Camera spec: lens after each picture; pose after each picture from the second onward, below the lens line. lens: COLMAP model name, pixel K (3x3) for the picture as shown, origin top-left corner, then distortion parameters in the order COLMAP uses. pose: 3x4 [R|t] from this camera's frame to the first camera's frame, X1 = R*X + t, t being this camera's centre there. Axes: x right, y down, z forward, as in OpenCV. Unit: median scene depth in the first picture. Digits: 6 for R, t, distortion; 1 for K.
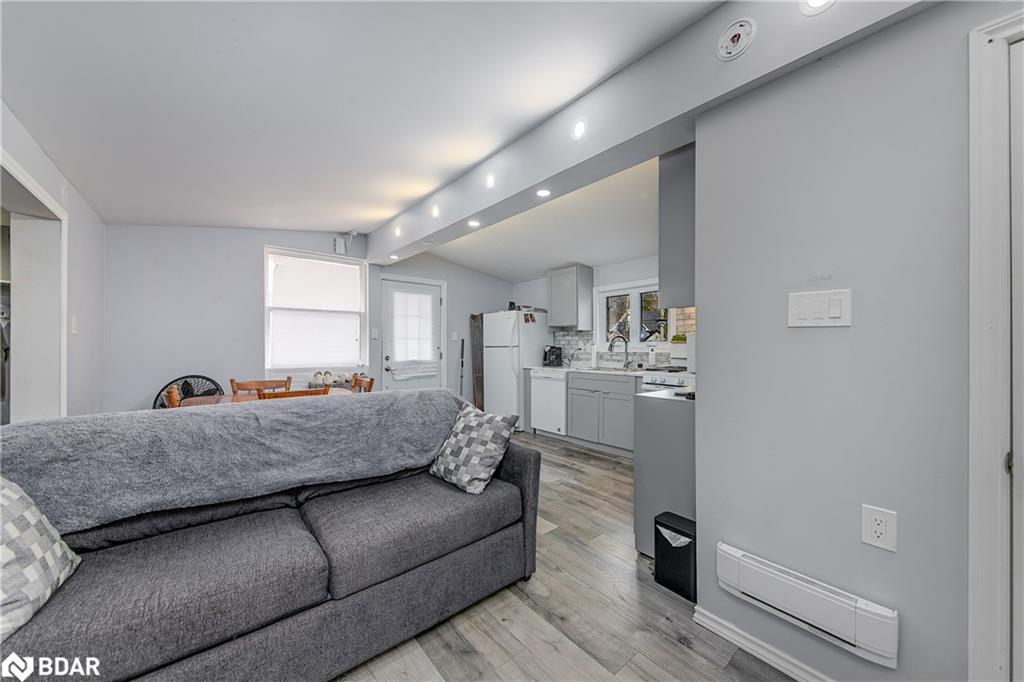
lens RADIAL K [[366.5, 0, 512.0], [0, 366.5, 341.0], [0, 0, 1]] dist [0.000057, -0.000027]
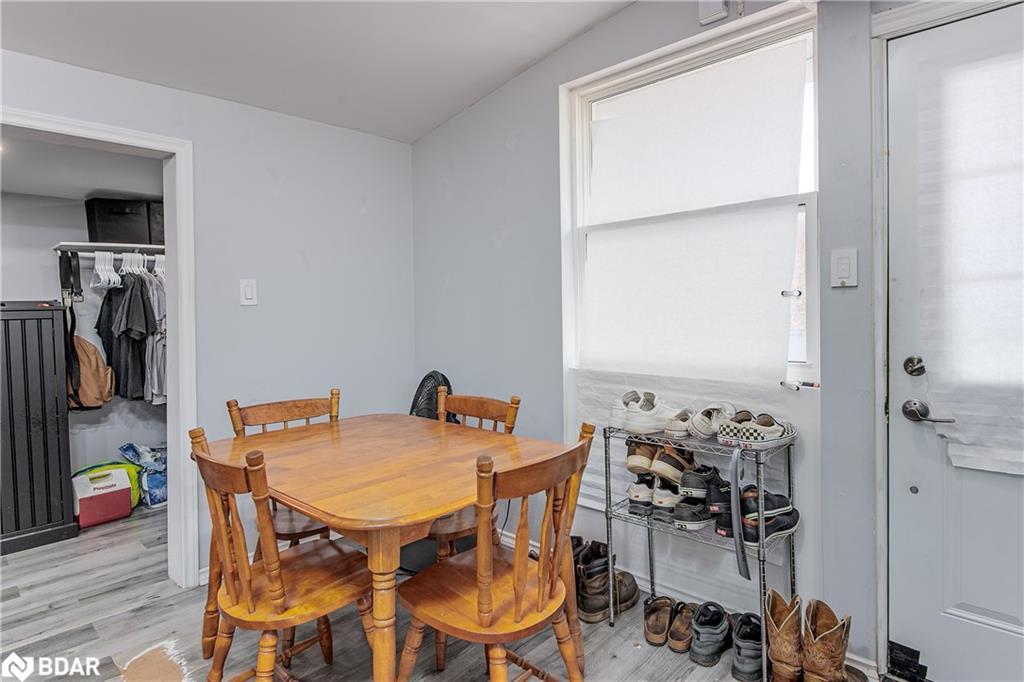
lens RADIAL K [[547.8, 0, 511.8], [0, 547.8, 325.3], [0, 0, 1]] dist [0.001156, 0.000165]
pose [[0.122845, 0.026068, -0.992083, -0.021252], [0.032388, 0.999017, 0.030260, 0.001294], [0.991897, -0.035849, 0.121880, 0.677583]]
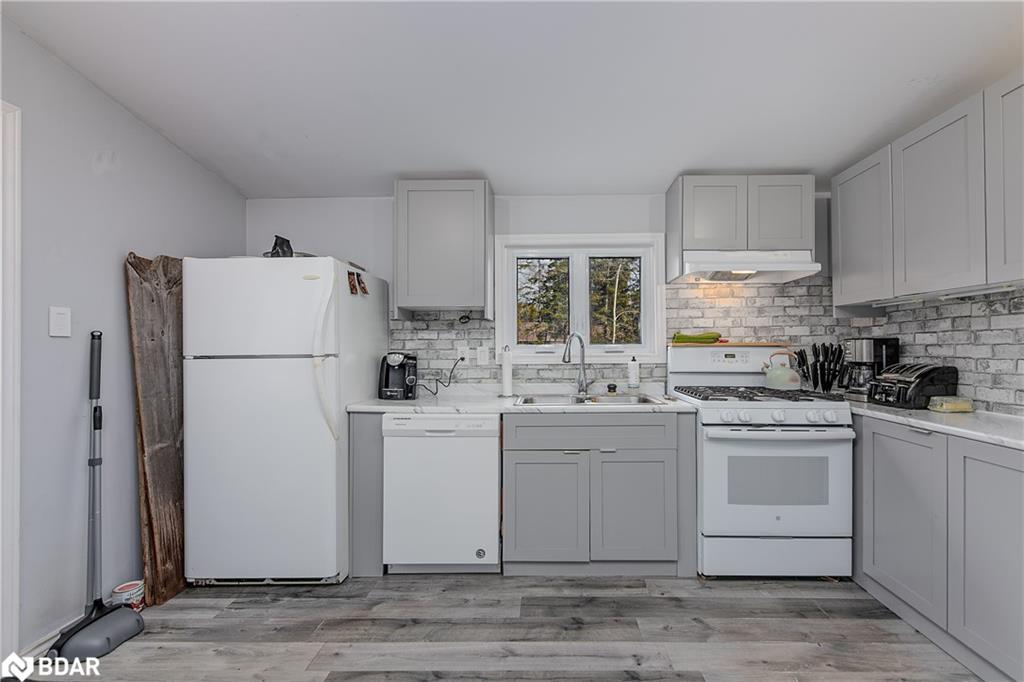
lens RADIAL K [[436.6, 0, 539.9], [0, 436.6, 343.6], [0, 0, 1]] dist [-0.000078, -0.000276]
pose [[0.654872, 0.004695, 0.755725, -0.186186], [-0.006353, 0.999980, -0.000707, 0.001919], [-0.755713, -0.004338, 0.654889, 0.566905]]
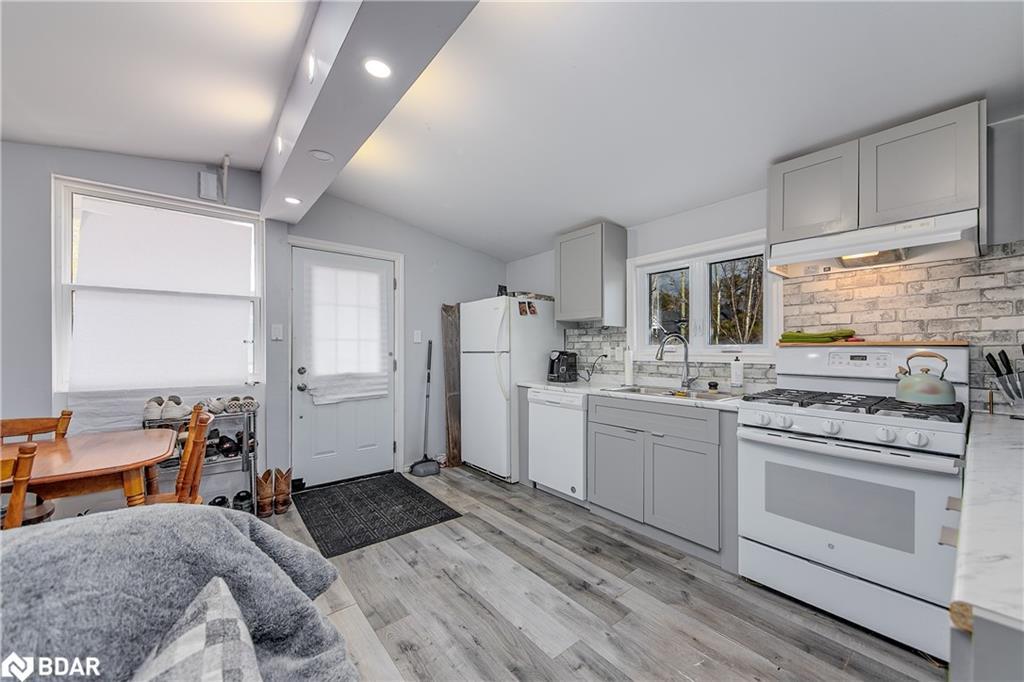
lens RADIAL K [[381.3, 0, 513.2], [0, 381.3, 344.6], [0, 0, 1]] dist [0.015094, -0.010015]
pose [[0.999775, -0.001038, -0.021207, 0.038615], [0.001095, 0.999996, 0.002677, 0.000376], [0.021204, -0.002700, 0.999772, 0.334244]]
